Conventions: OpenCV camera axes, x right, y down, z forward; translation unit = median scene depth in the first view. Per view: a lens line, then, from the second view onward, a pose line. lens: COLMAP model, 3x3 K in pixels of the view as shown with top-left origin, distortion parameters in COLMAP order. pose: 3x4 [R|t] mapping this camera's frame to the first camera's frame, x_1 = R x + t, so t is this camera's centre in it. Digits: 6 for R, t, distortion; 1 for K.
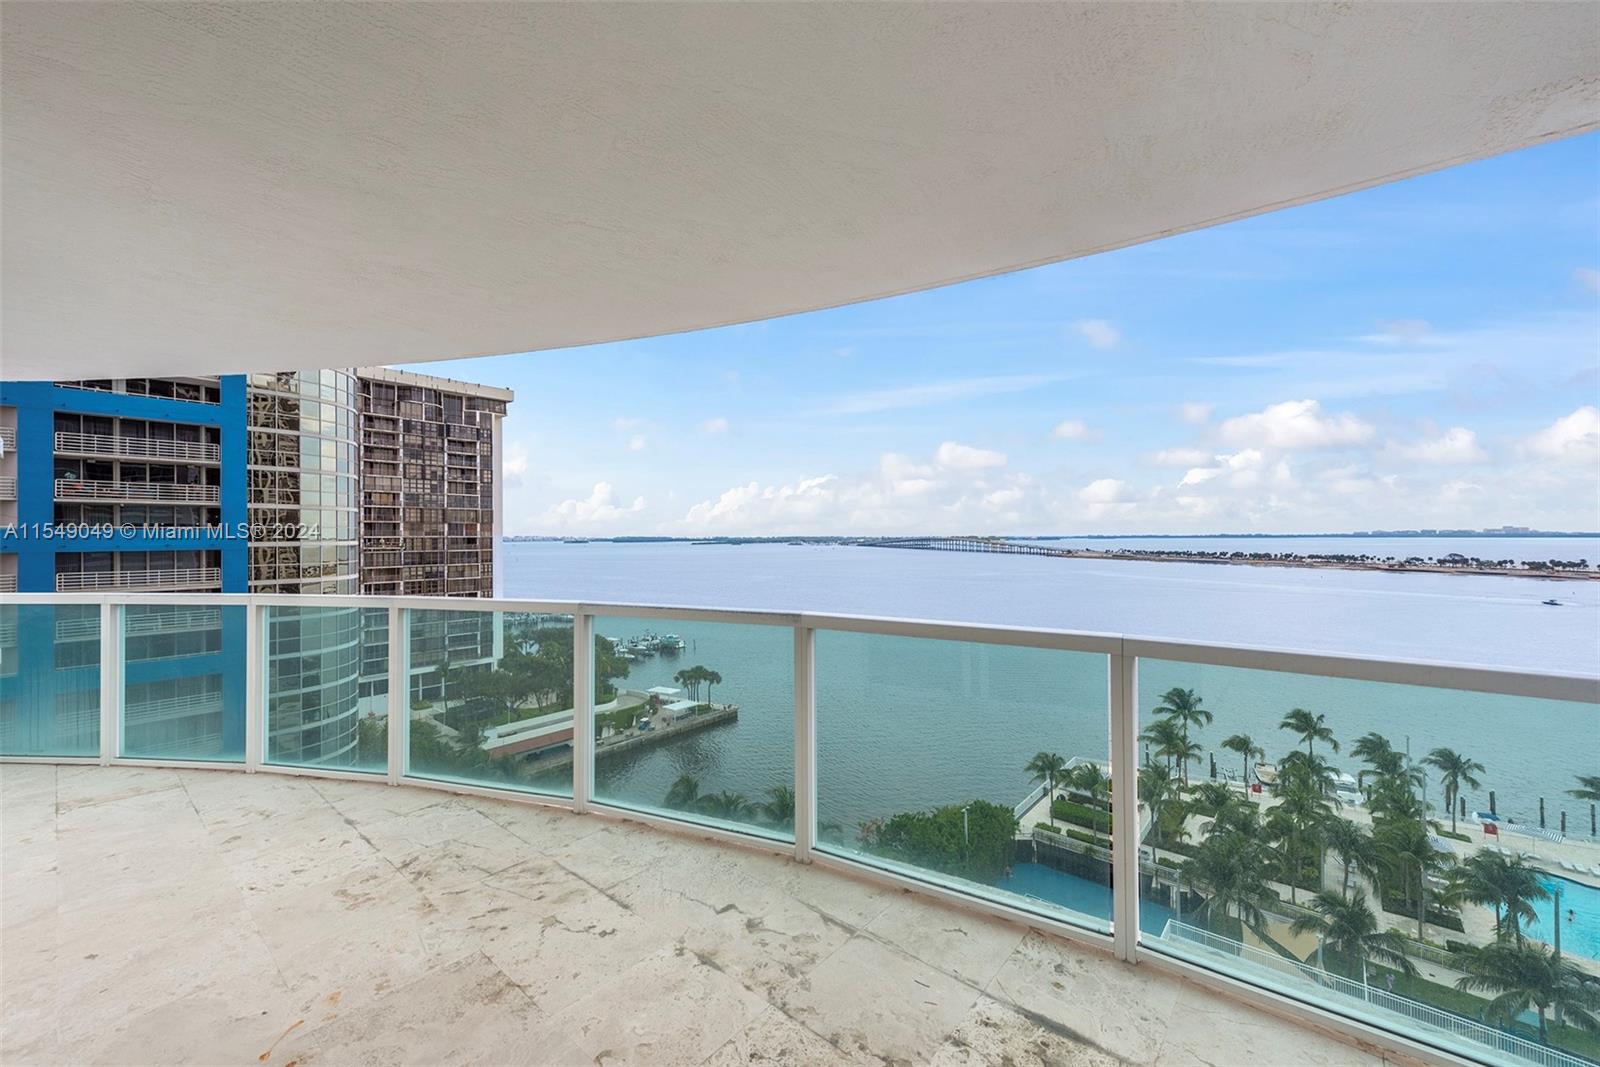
lens RADIAL K [[632.1, 0, 800.5], [0, 632.1, 527.4], [0, 0, 1]] dist [0.012752, -0.003413]
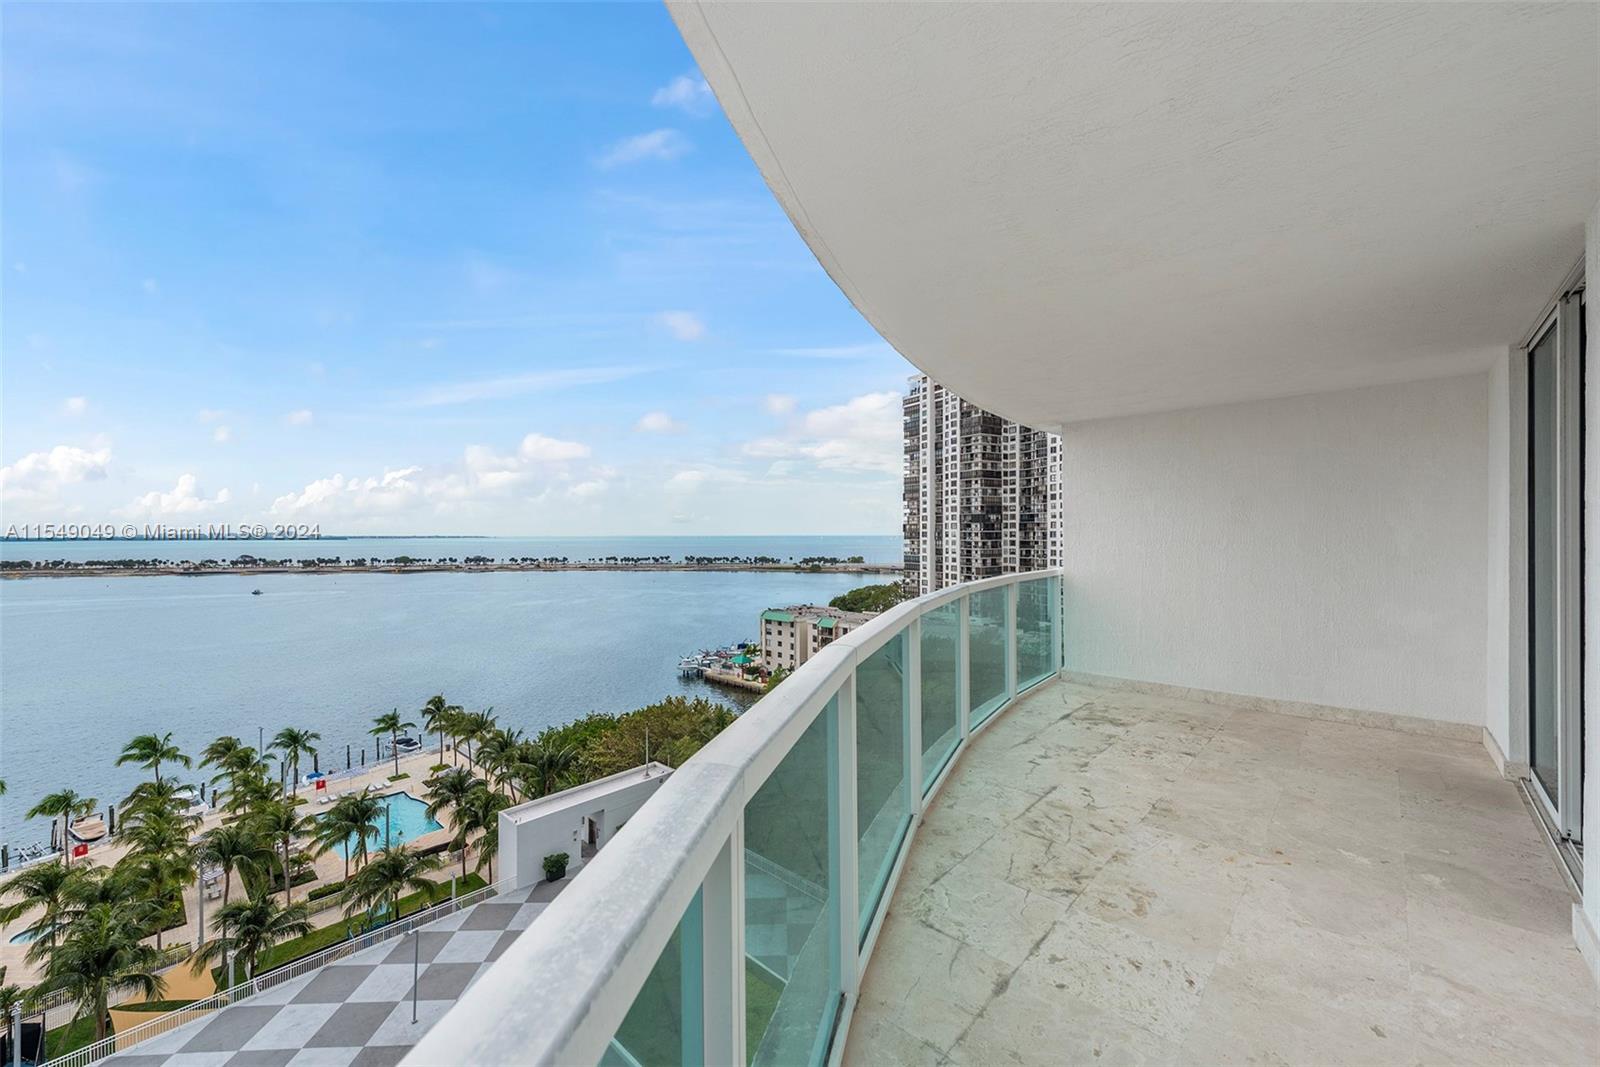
lens RADIAL K [[632.1, 0, 800.5], [0, 632.1, 527.4], [0, 0, 1]] dist [0.012752, -0.003413]
pose [[0.030318, 0.017026, 0.999395, -0.080383], [-0.012371, 0.999785, -0.016657, 0.001422], [-0.999464, -0.011859, 0.030522, 0.070646]]
